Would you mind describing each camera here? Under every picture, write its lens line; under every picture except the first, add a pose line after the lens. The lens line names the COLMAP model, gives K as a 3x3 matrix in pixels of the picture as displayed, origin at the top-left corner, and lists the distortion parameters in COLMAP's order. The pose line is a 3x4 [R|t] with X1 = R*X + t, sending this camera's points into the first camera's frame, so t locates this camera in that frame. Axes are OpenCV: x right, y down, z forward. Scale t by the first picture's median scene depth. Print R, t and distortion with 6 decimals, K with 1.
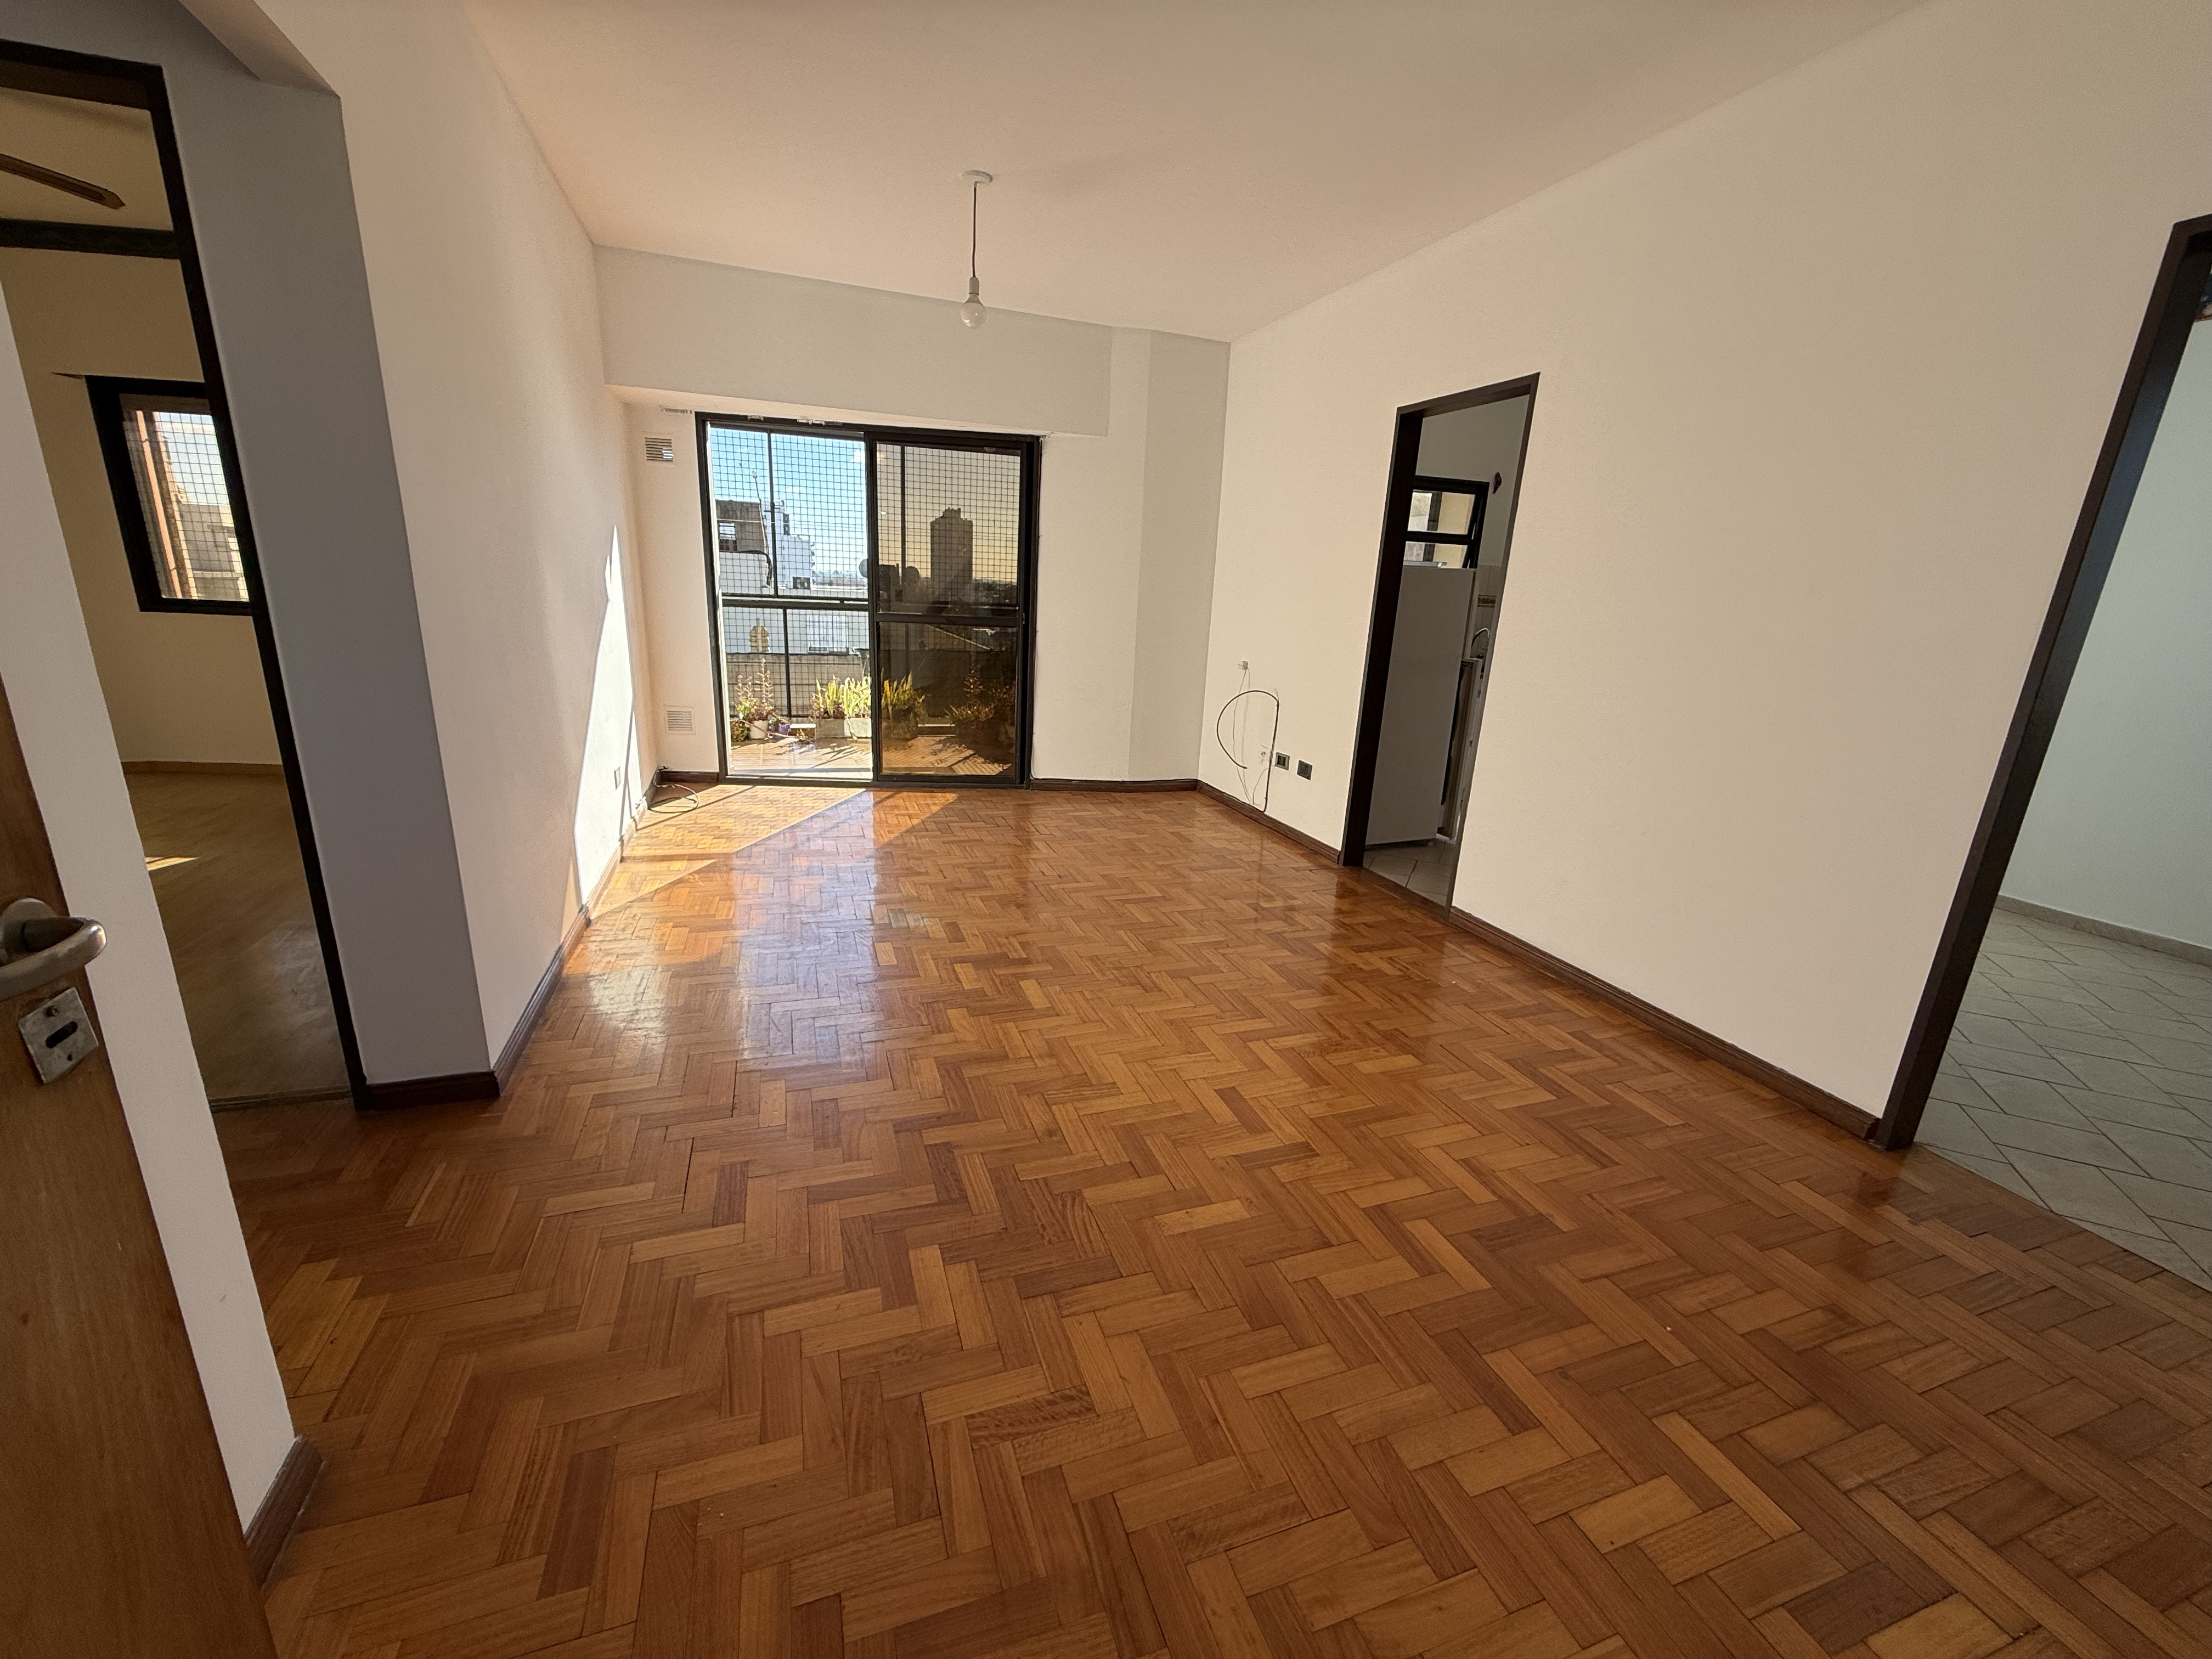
lens RADIAL K [[878.6, 0, 1094.7], [0, 878.6, 824.9], [0, 0, 1]] dist [-0.000474, 0.000319]
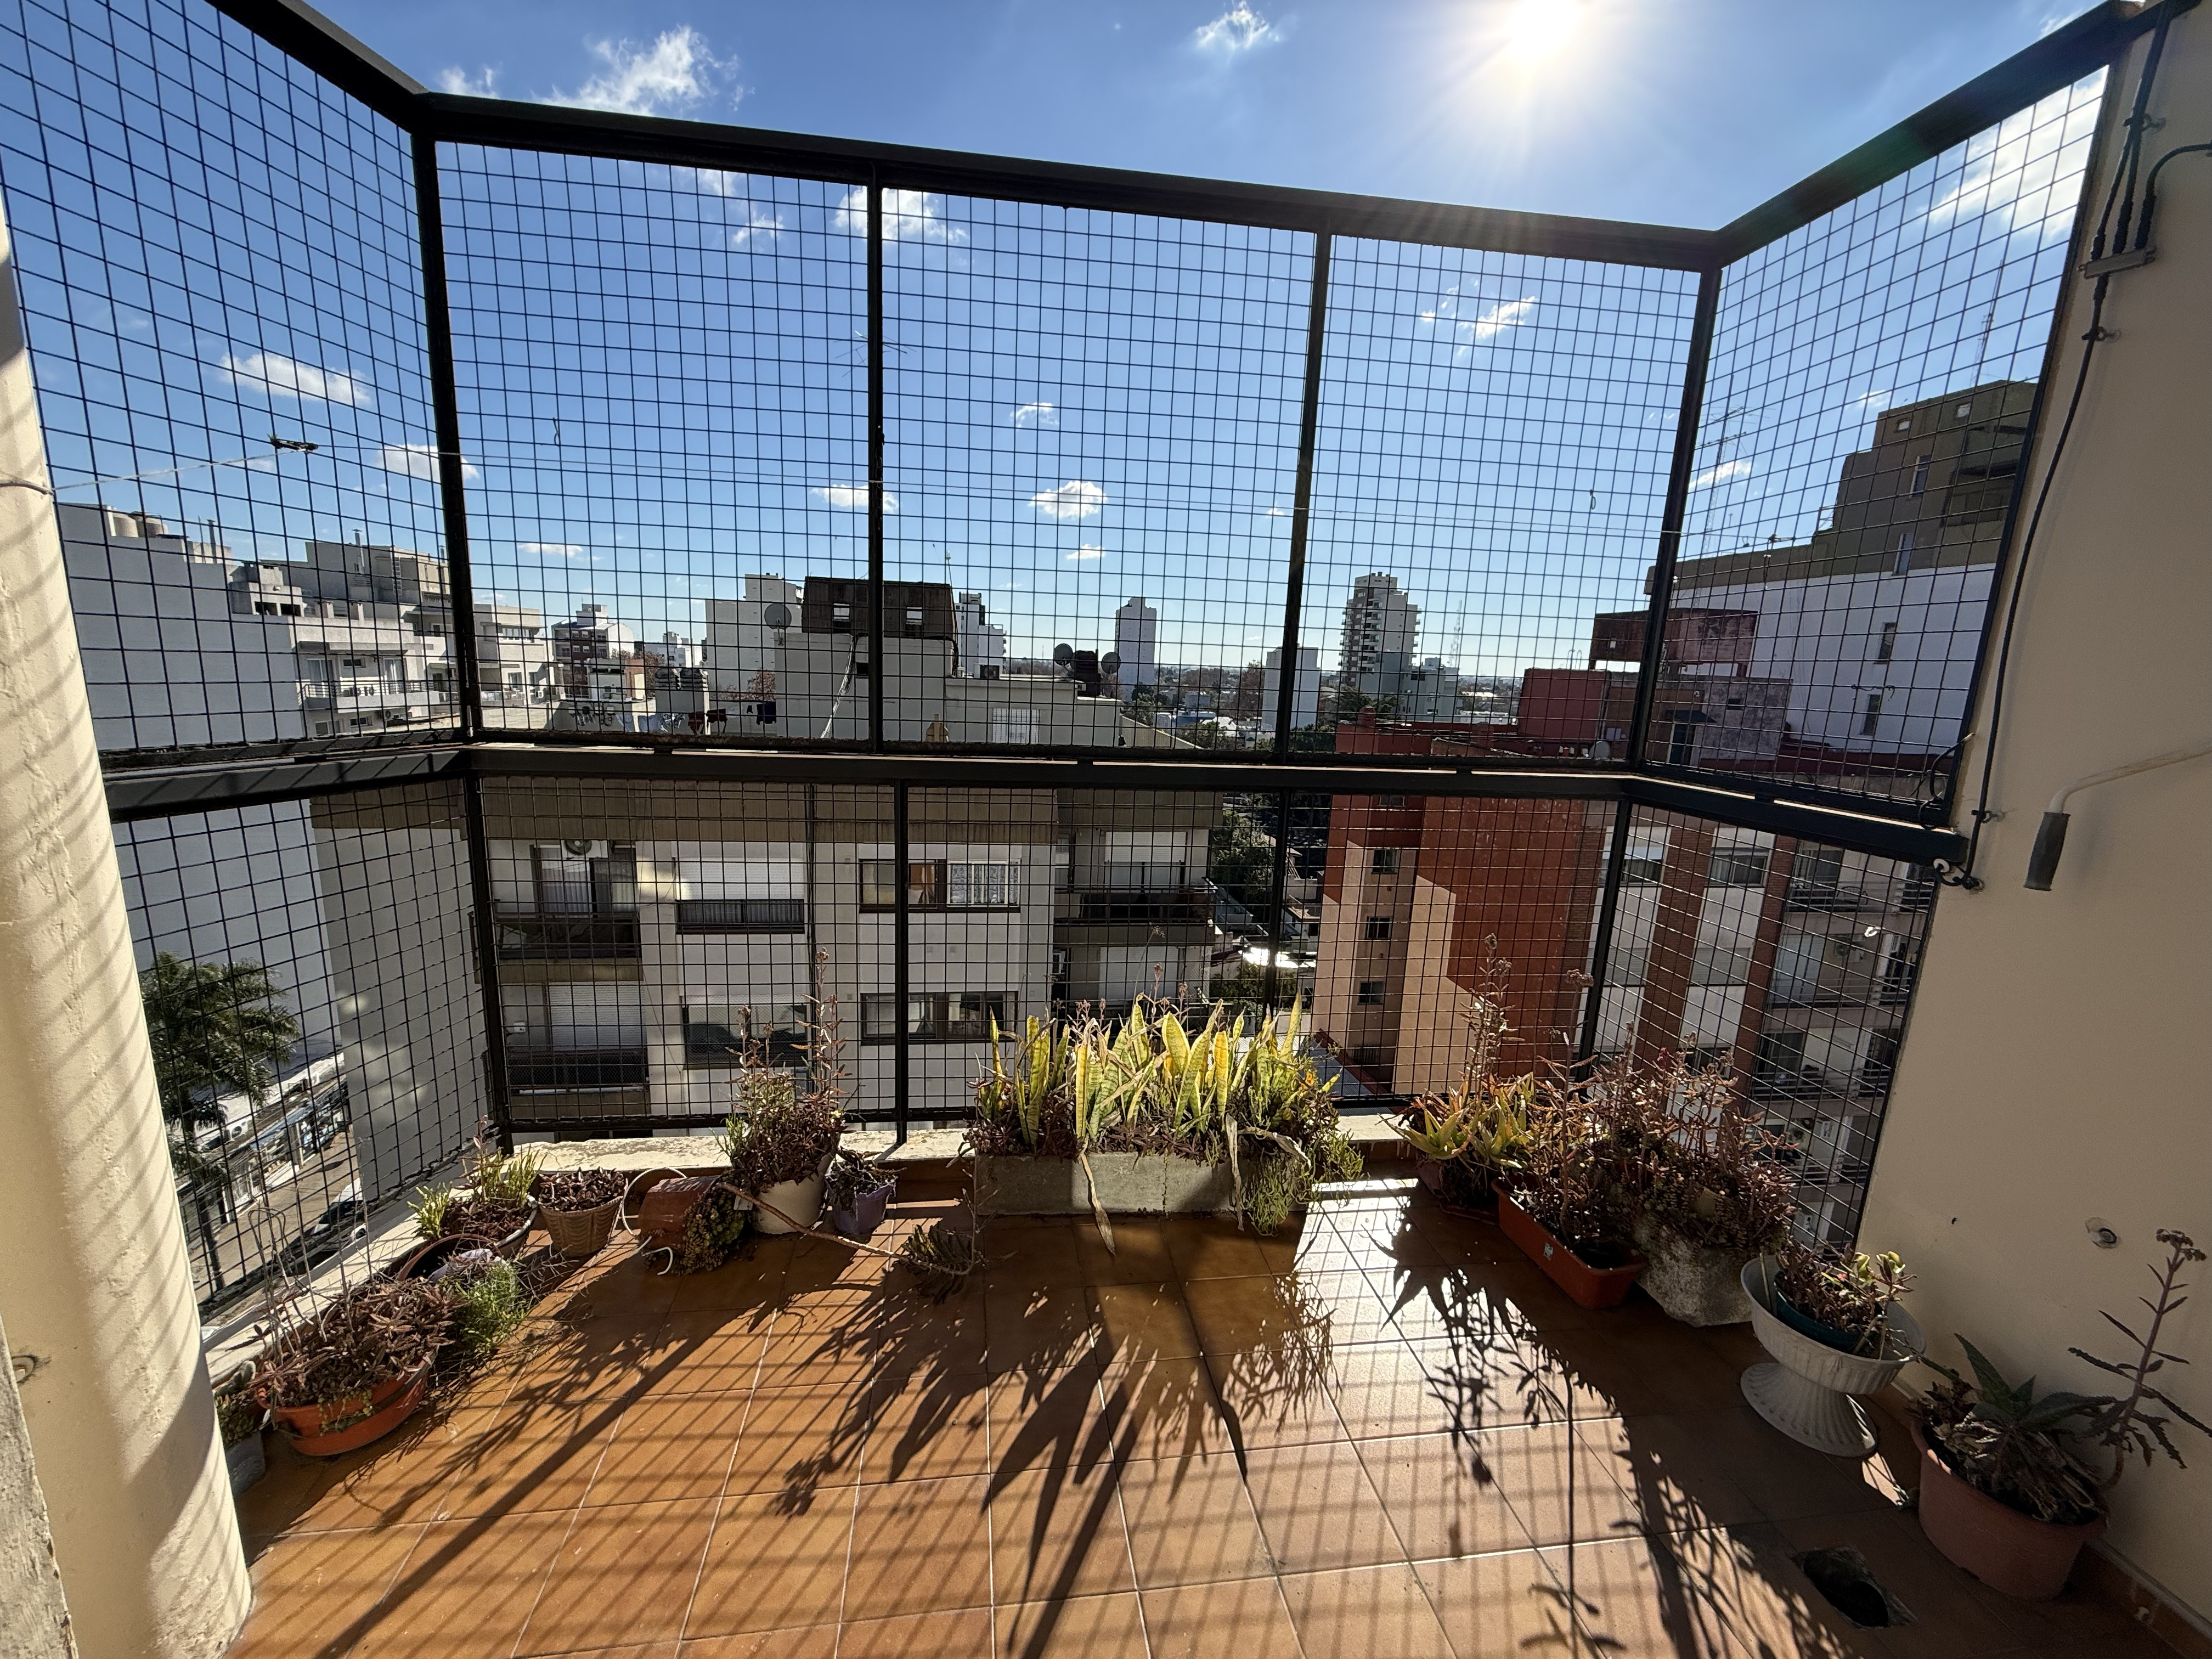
lens RADIAL K [[878.6, 0, 1095.2], [0, 878.6, 825.2], [0, 0, 1]] dist [-0.000474, 0.000319]
pose [[0.980537, 0.029489, -0.194106, -0.330646], [-0.047125, 0.995104, -0.086873, -0.303019], [0.190594, 0.094329, 0.977126, 1.041103]]
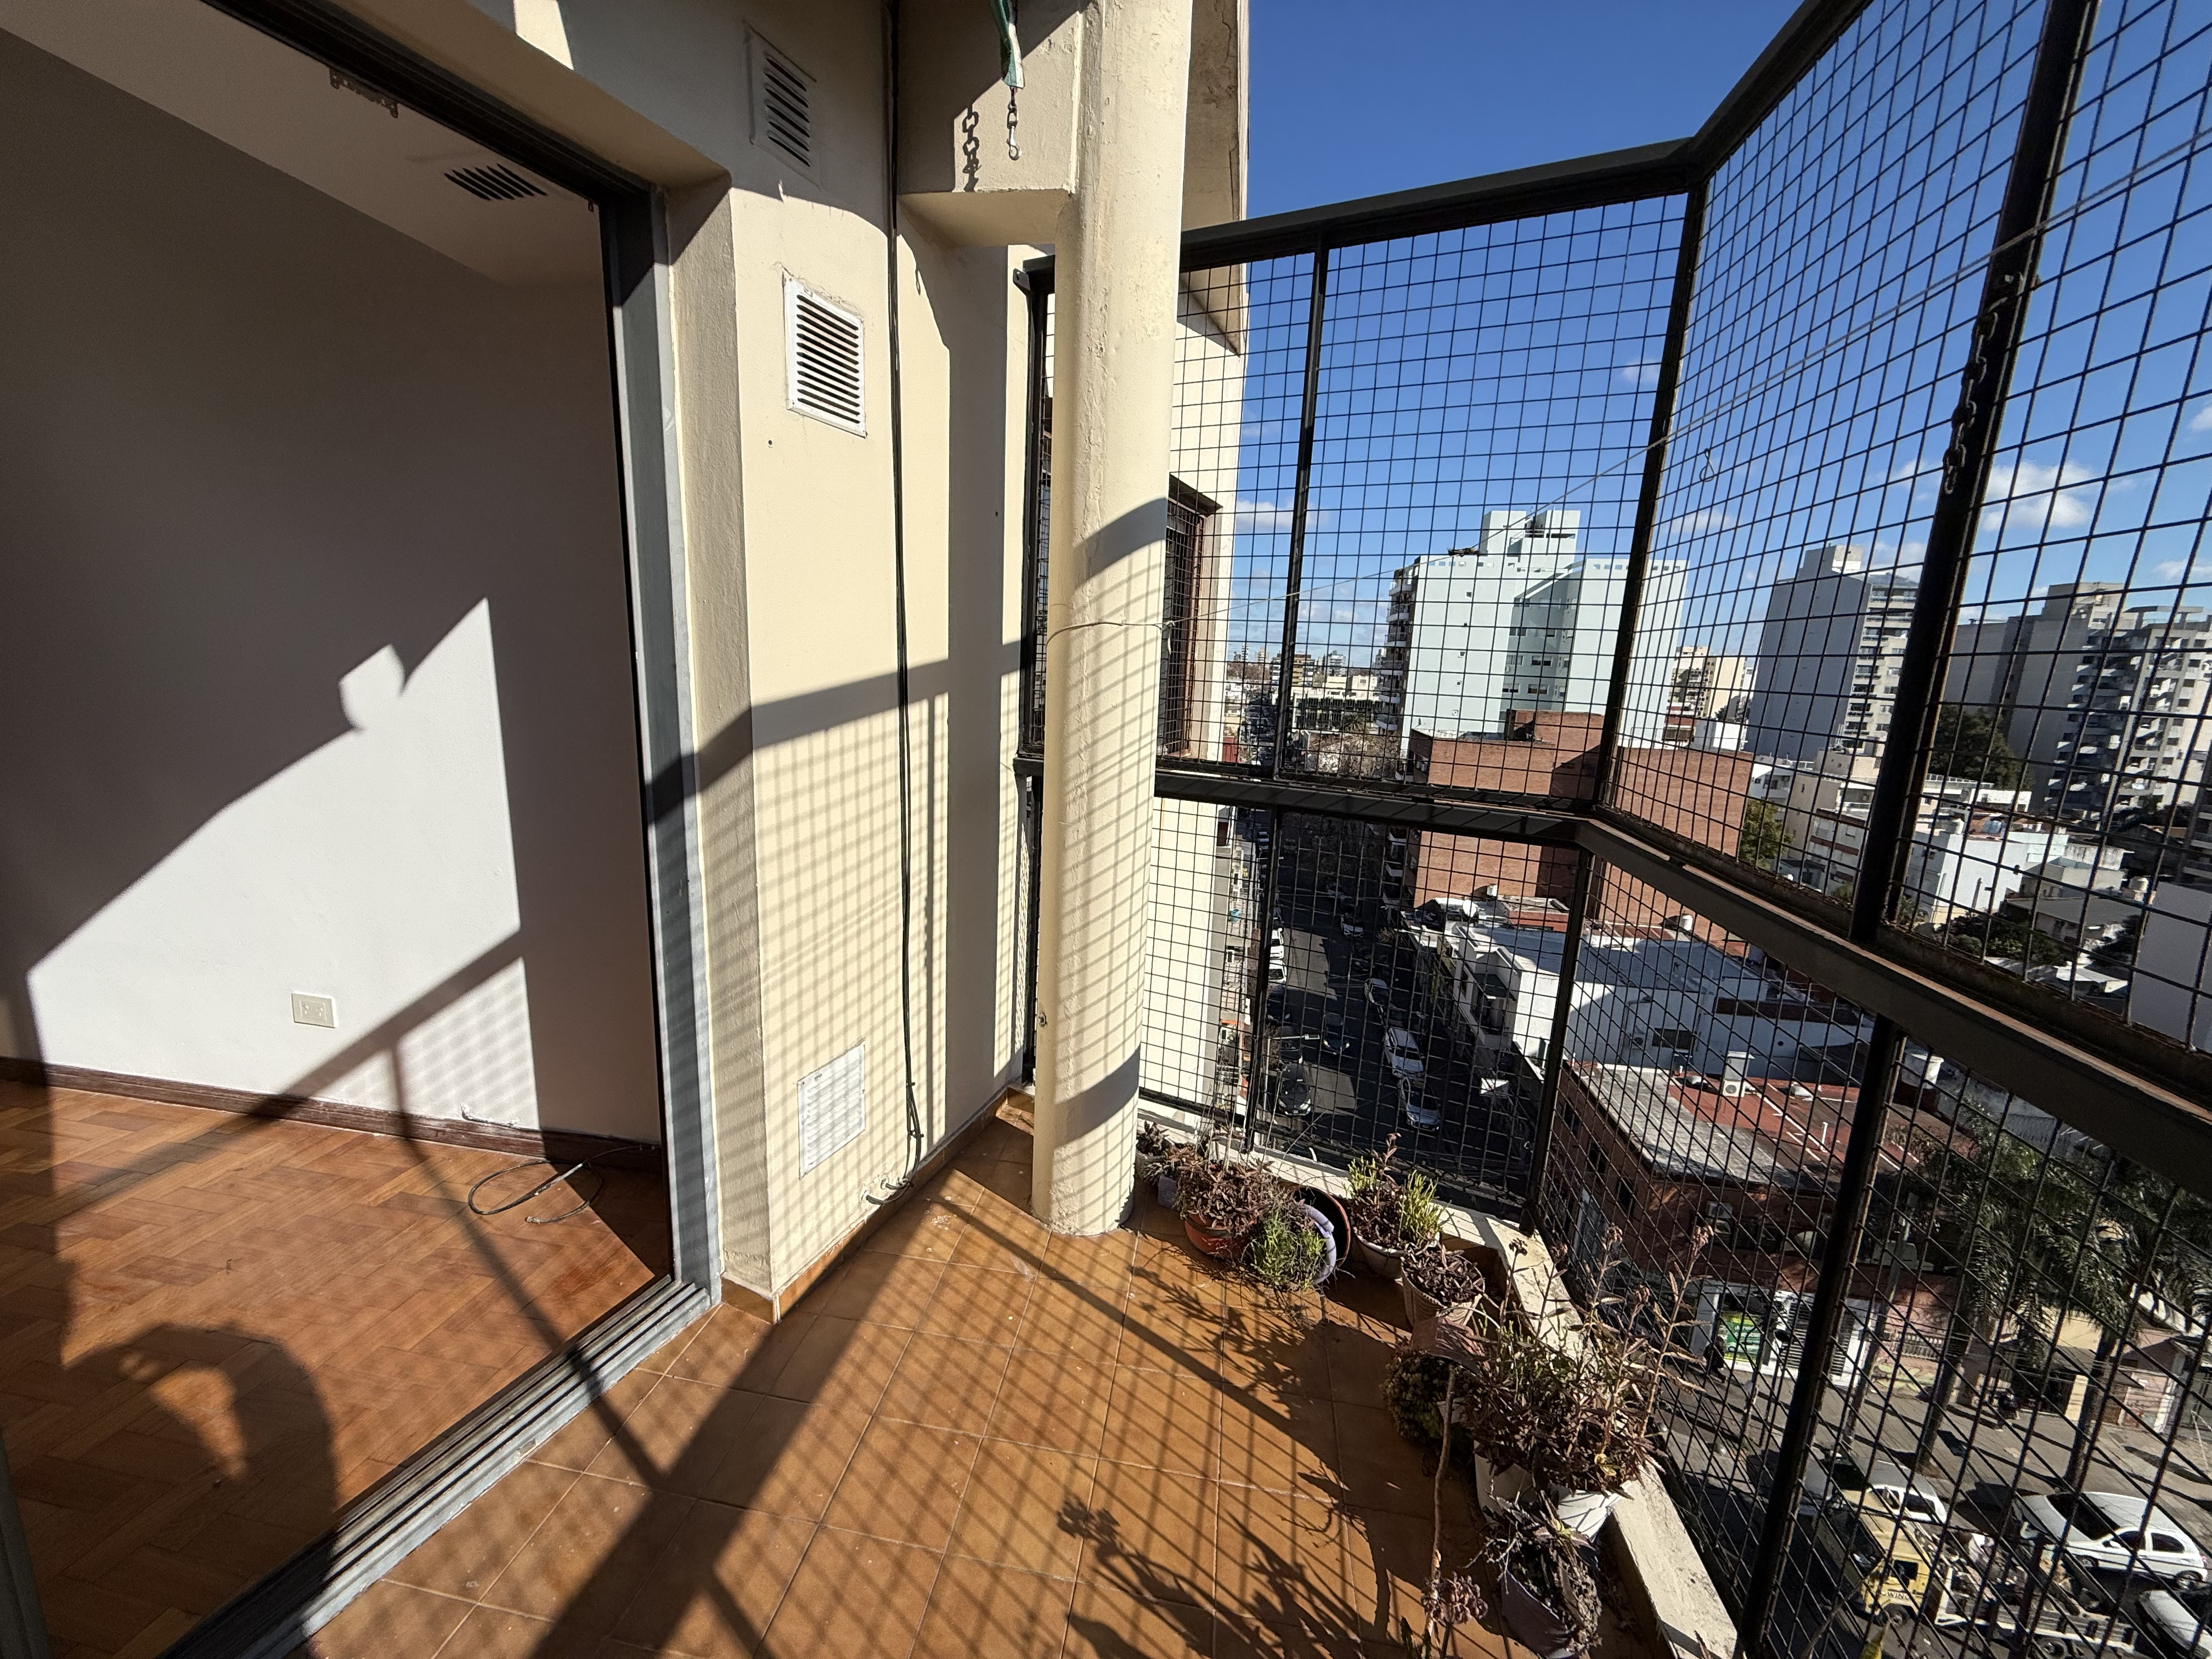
lens RADIAL K [[878.6, 0, 1099.6], [0, 878.6, 825.8], [0, 0, 1]] dist [-0.000474, 0.000319]
pose [[-0.478529, 0.103439, -0.871958, -0.245853], [-0.291726, 0.917901, 0.268988, -0.400438], [0.828194, 0.383091, -0.409066, 1.359848]]
